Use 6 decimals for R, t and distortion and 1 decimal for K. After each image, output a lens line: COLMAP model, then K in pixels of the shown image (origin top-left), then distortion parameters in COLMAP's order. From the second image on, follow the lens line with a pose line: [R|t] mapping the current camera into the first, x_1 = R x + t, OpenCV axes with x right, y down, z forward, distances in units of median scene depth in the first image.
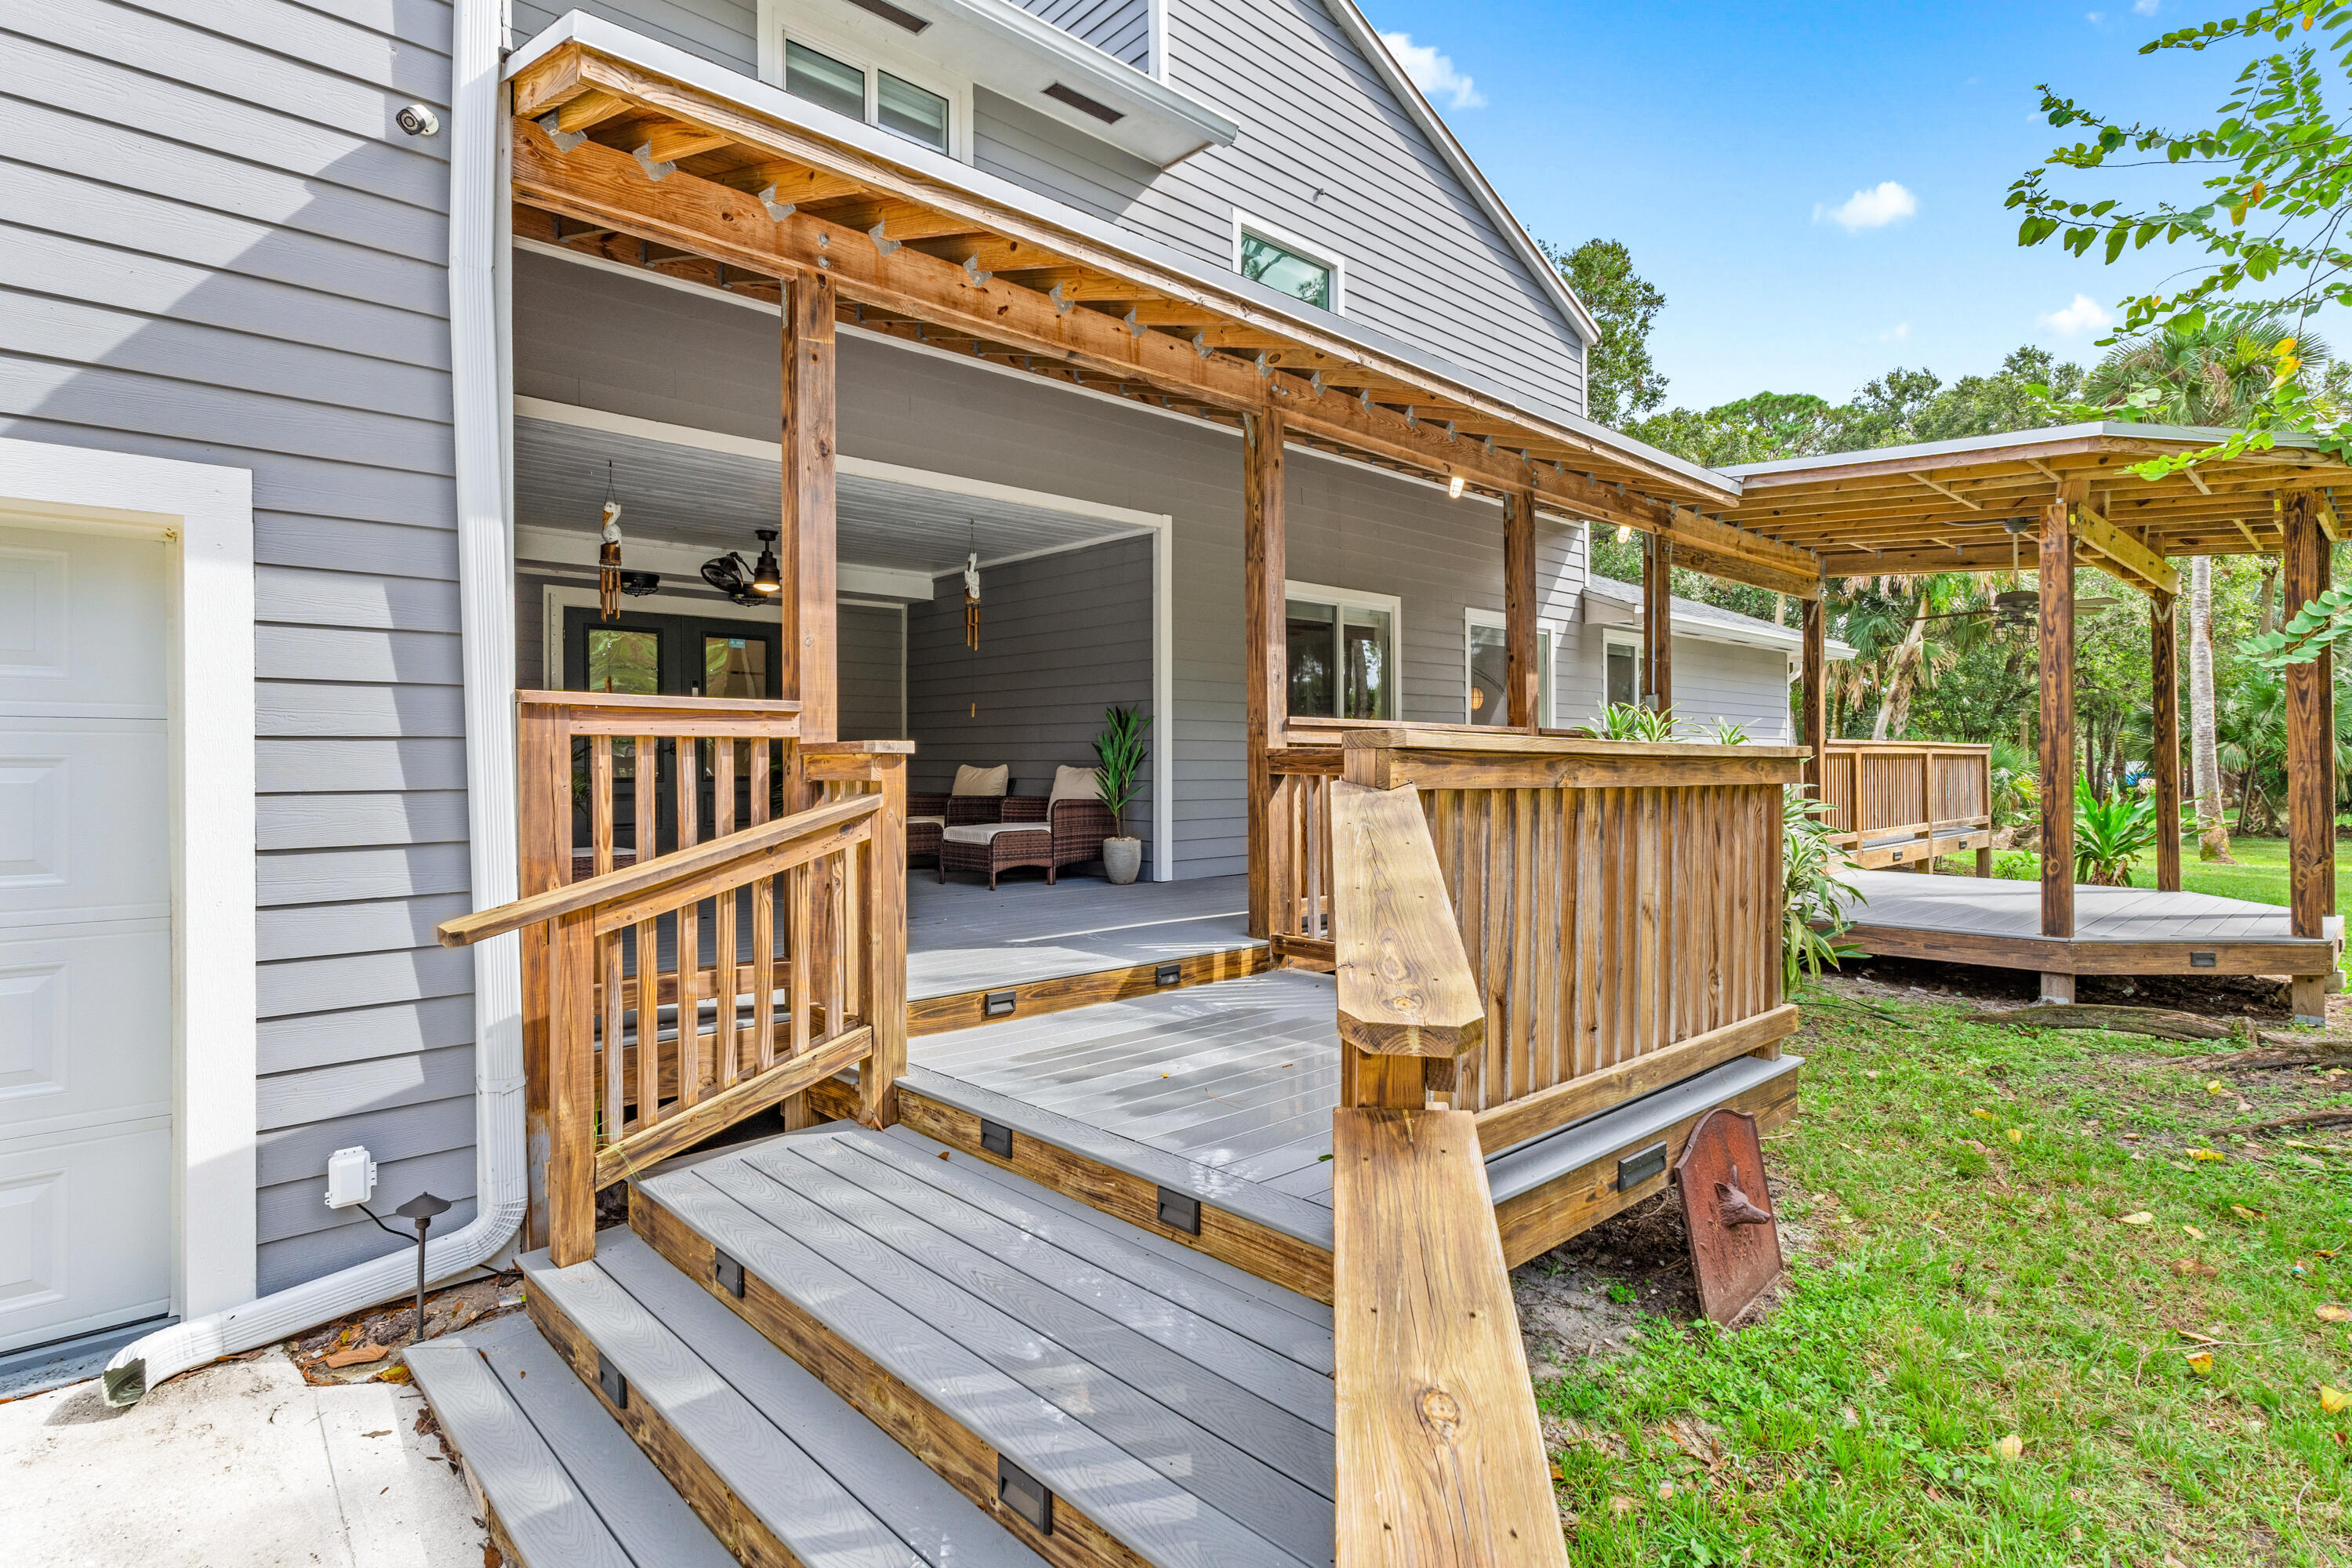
lens RADIAL K [[1165.2, 0, 1184.8], [0, 1165.2, 793.1], [0, 0, 1]] dist [0.000411, 0.000225]
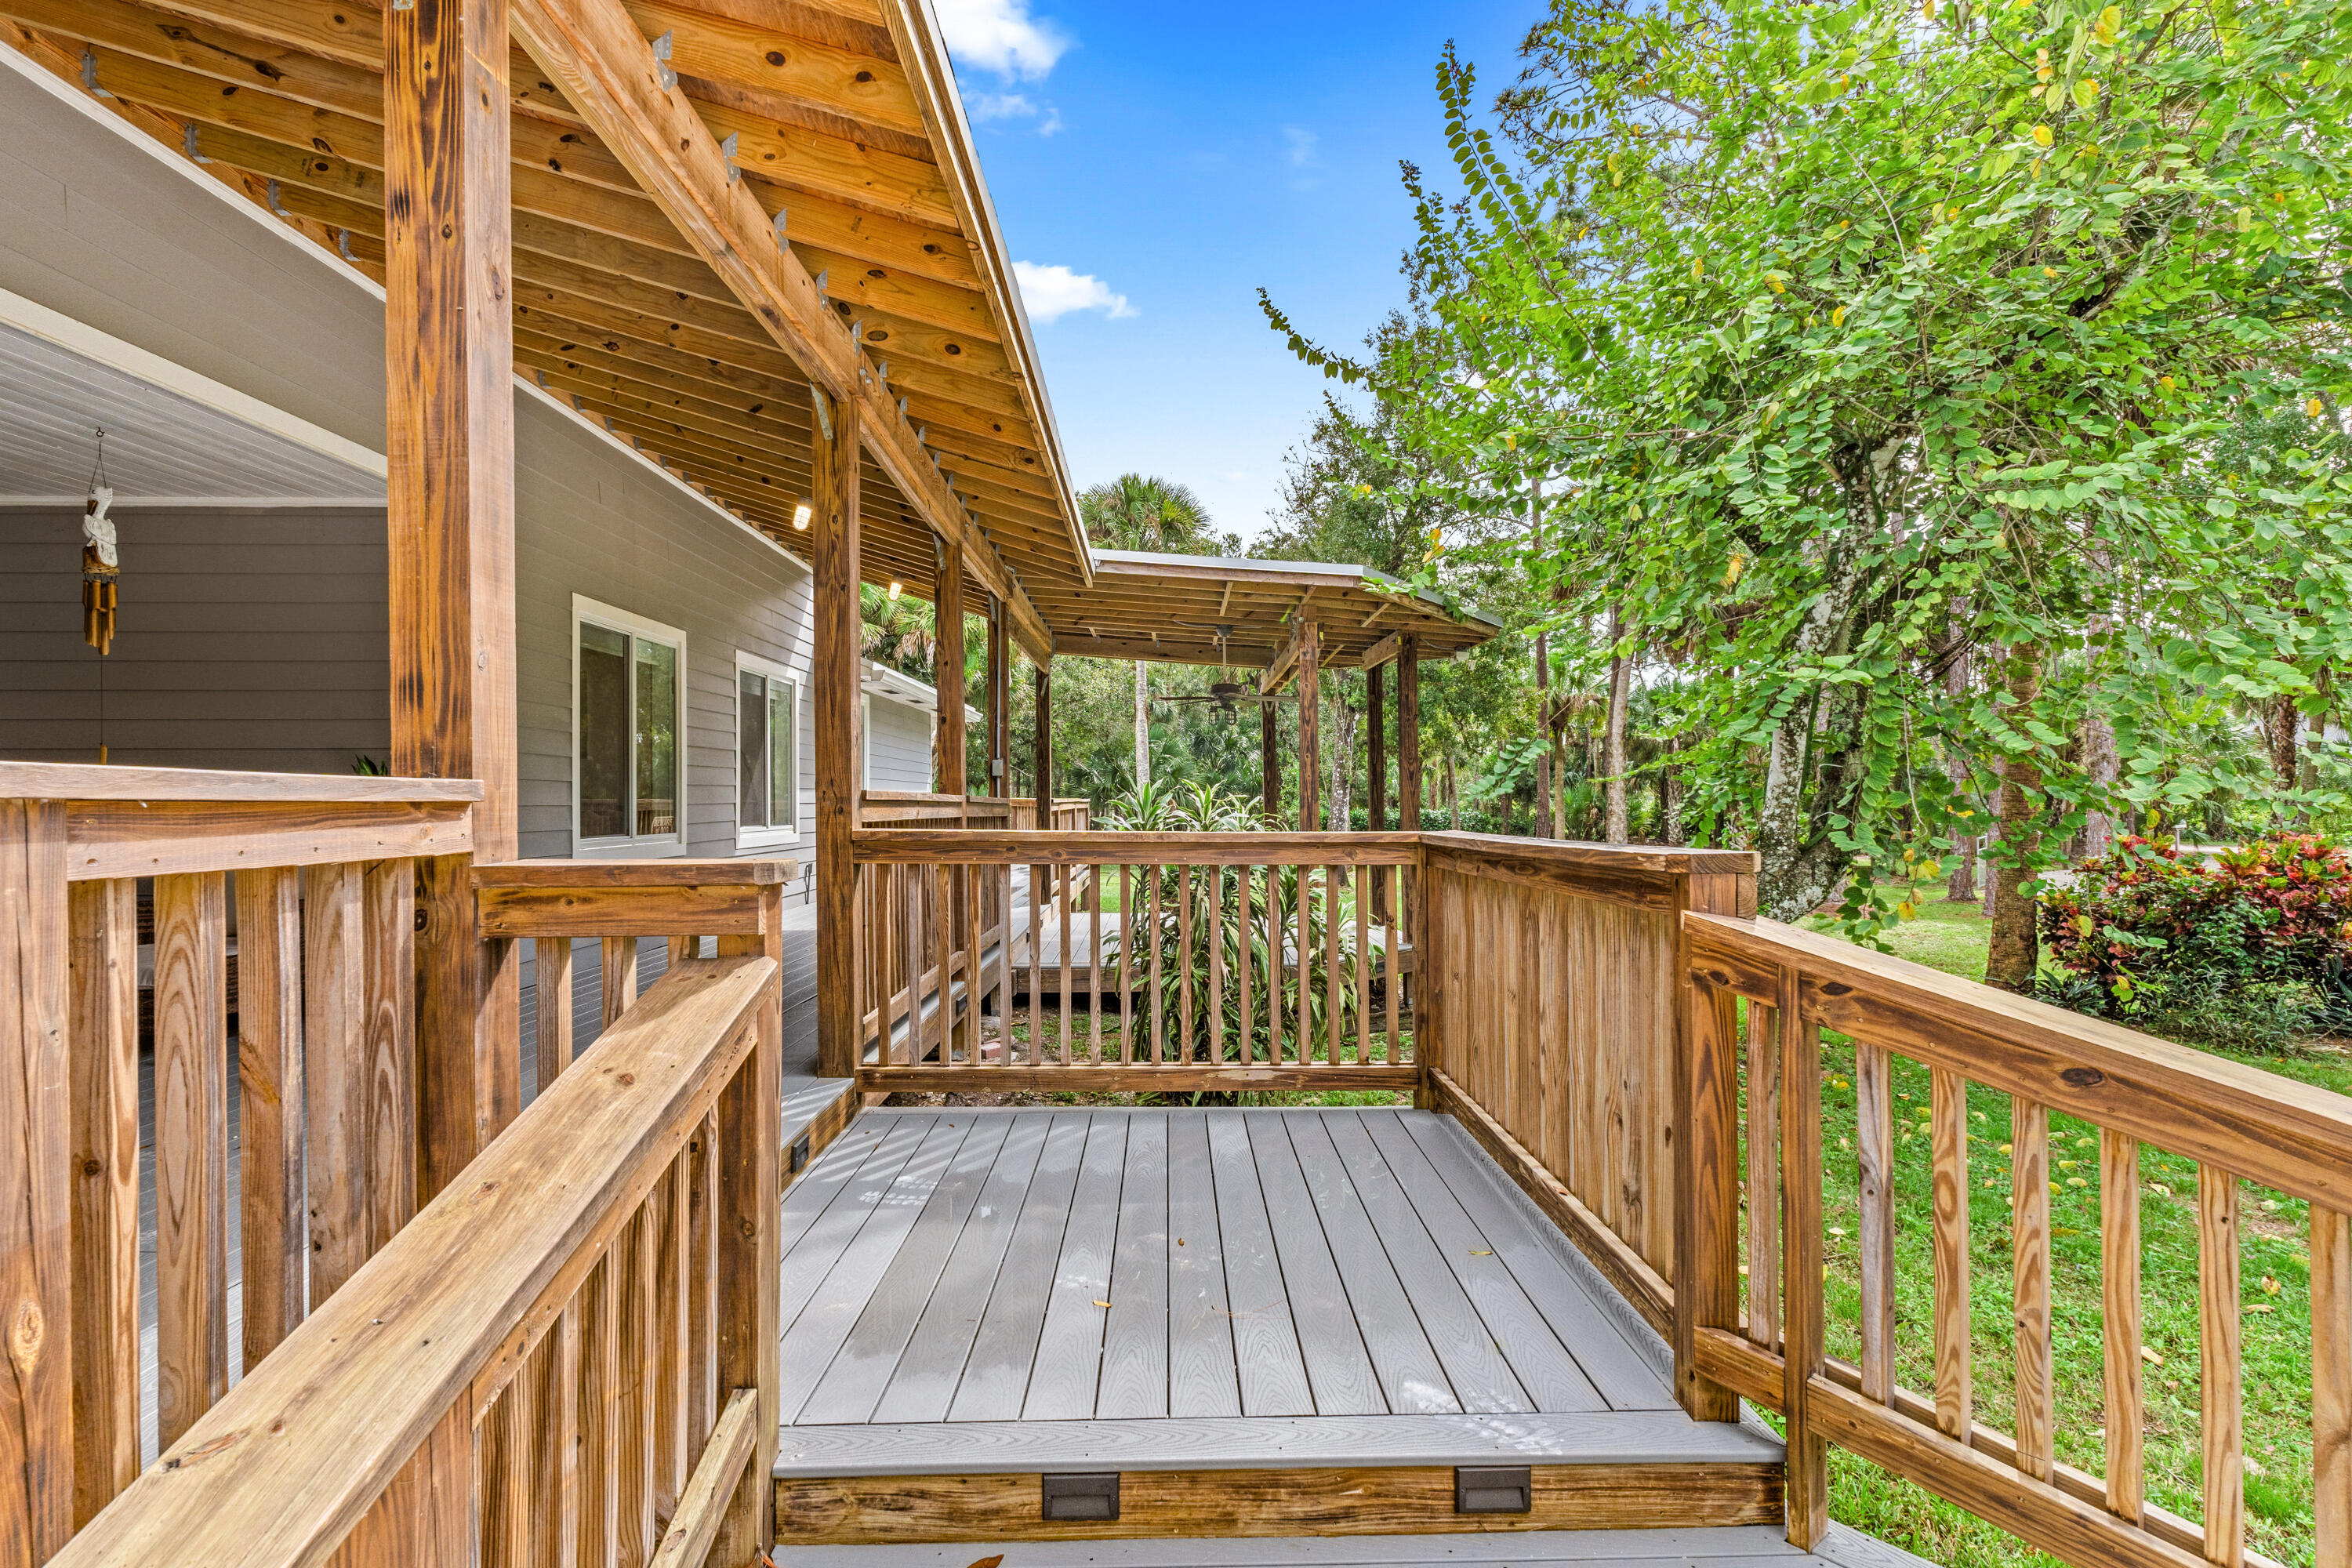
lens RADIAL K [[1165.2, 0, 1184.8], [0, 1165.2, 793.1], [0, 0, 1]] dist [0.000411, 0.000225]
pose [[0.663255, 0.001488, 0.748392, -0.463650], [0.026997, 0.999300, -0.025913, -0.048311], [-0.747906, 0.037391, 0.662750, 0.420746]]
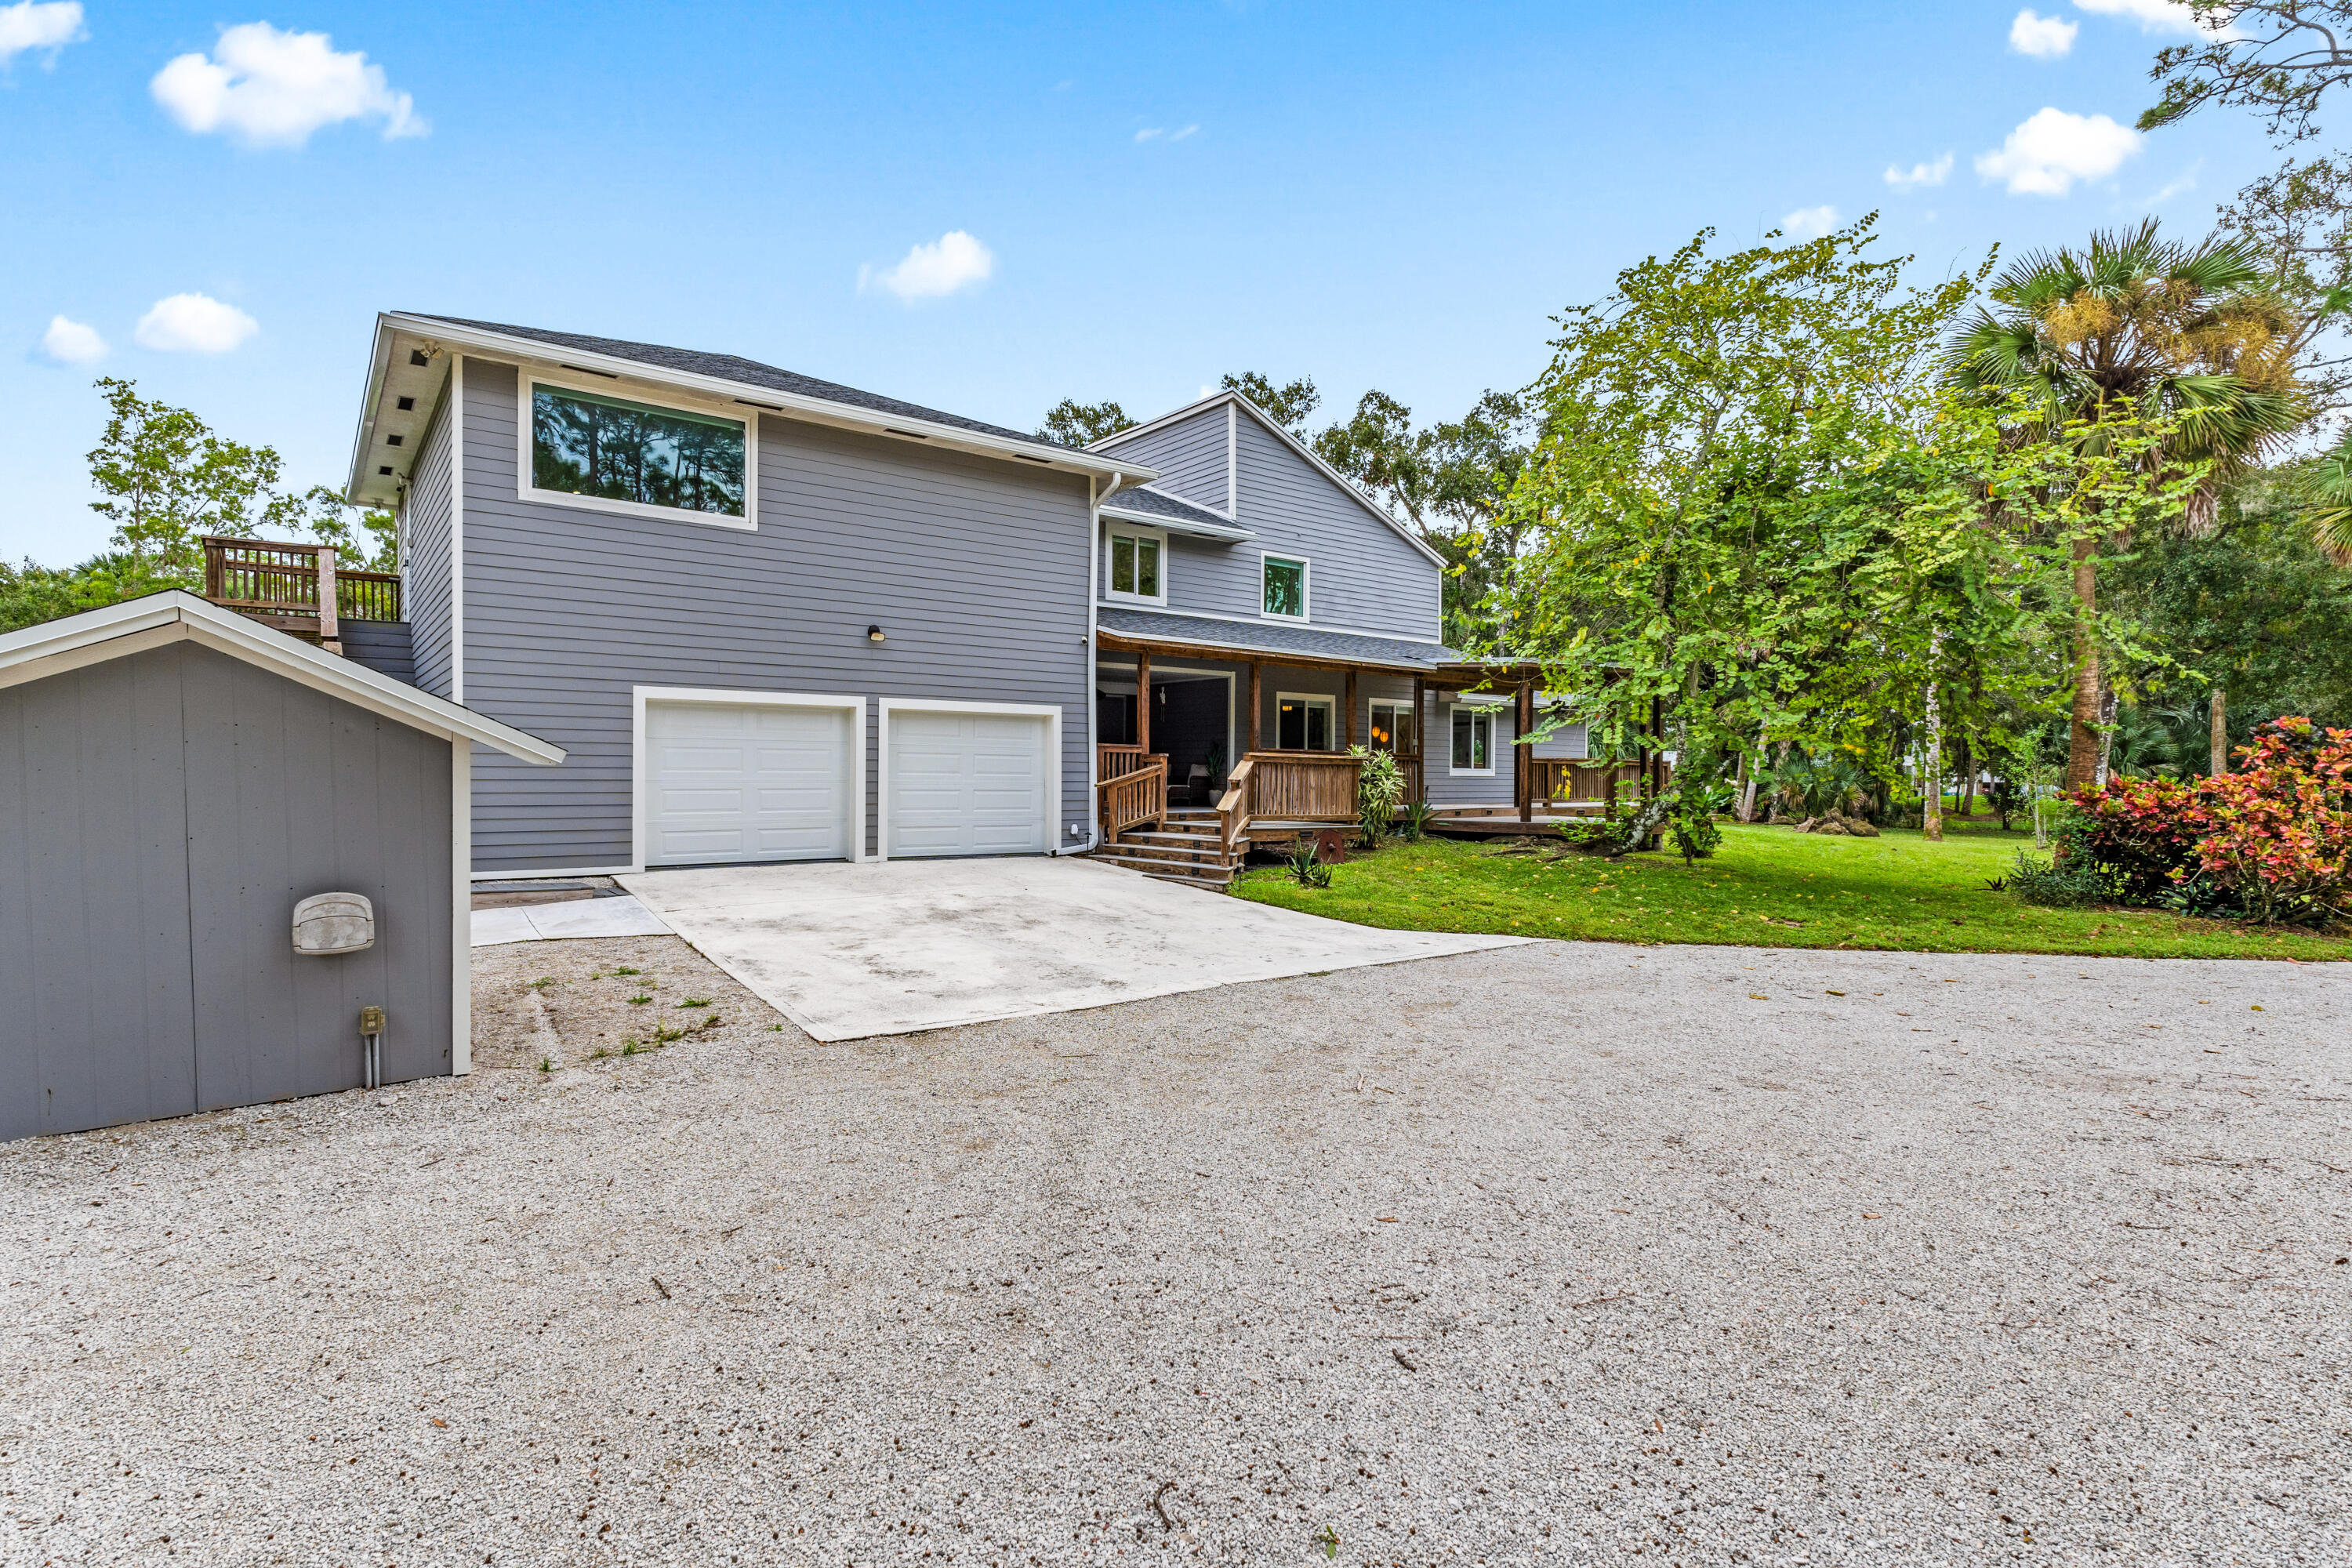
lens RADIAL K [[1165.2, 0, 1184.8], [0, 1165.2, 793.1], [0, 0, 1]] dist [0.000411, 0.000225]
pose [[0.995441, 0.006610, -0.095152, 0.247936], [-0.008336, 0.999808, -0.017752, 0.172002], [0.095016, 0.018464, 0.995304, -3.174014]]
